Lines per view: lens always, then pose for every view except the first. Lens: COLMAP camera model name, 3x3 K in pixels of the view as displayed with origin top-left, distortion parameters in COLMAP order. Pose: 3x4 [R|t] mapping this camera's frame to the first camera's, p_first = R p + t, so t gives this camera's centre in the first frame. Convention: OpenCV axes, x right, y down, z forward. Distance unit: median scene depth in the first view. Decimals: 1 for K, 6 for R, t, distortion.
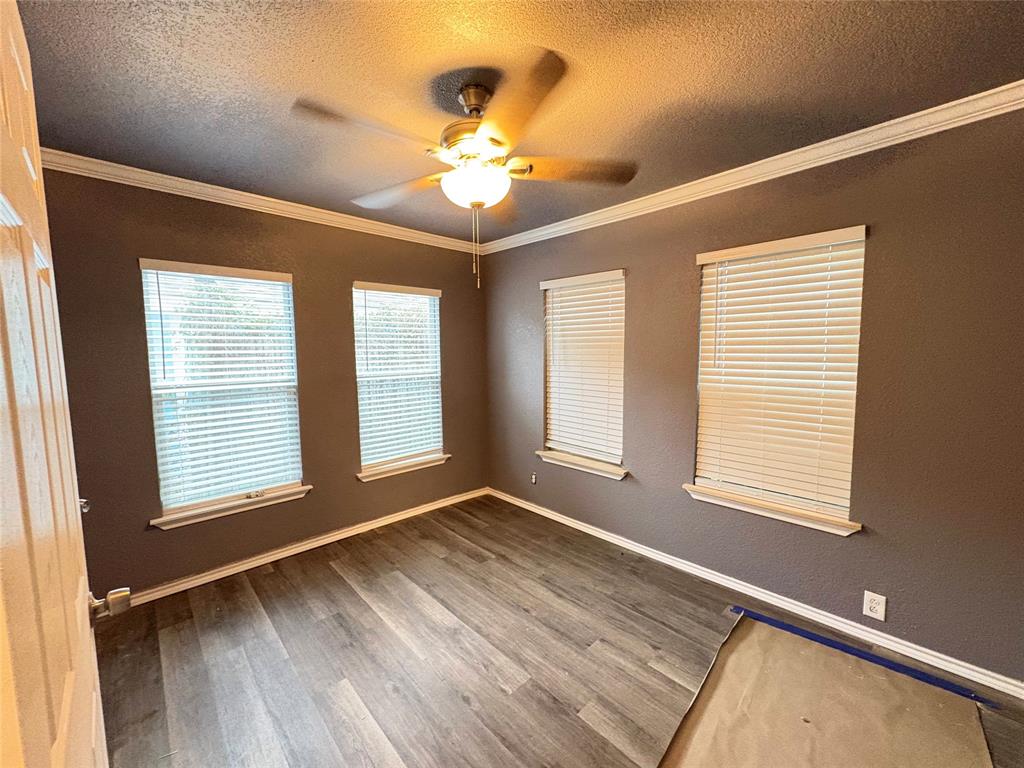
lens RADIAL K [[407.3, 0, 512.0], [0, 407.3, 384.0], [0, 0, 1]] dist [-0.001167, -0.000052]
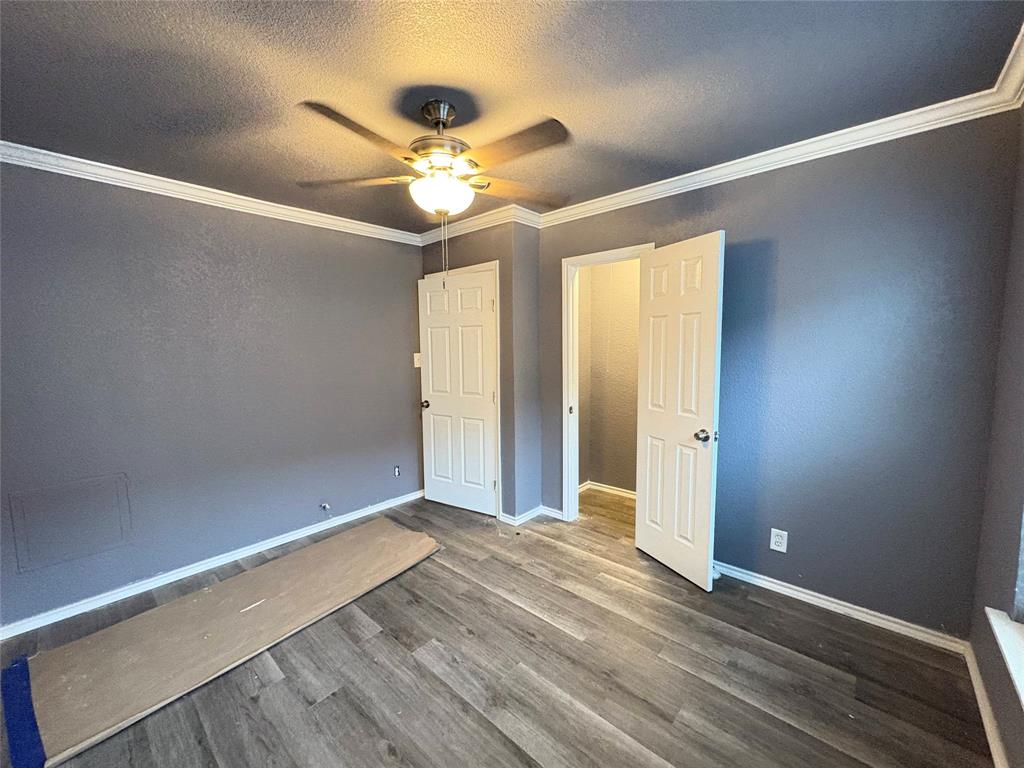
lens RADIAL K [[407.3, 0, 512.0], [0, 407.3, 384.0], [0, 0, 1]] dist [-0.001167, -0.000052]
pose [[-0.996327, 0.033787, -0.078678, -0.146464], [0.018821, 0.982799, 0.183715, -0.156966], [0.083532, 0.181560, -0.979826, 1.835015]]
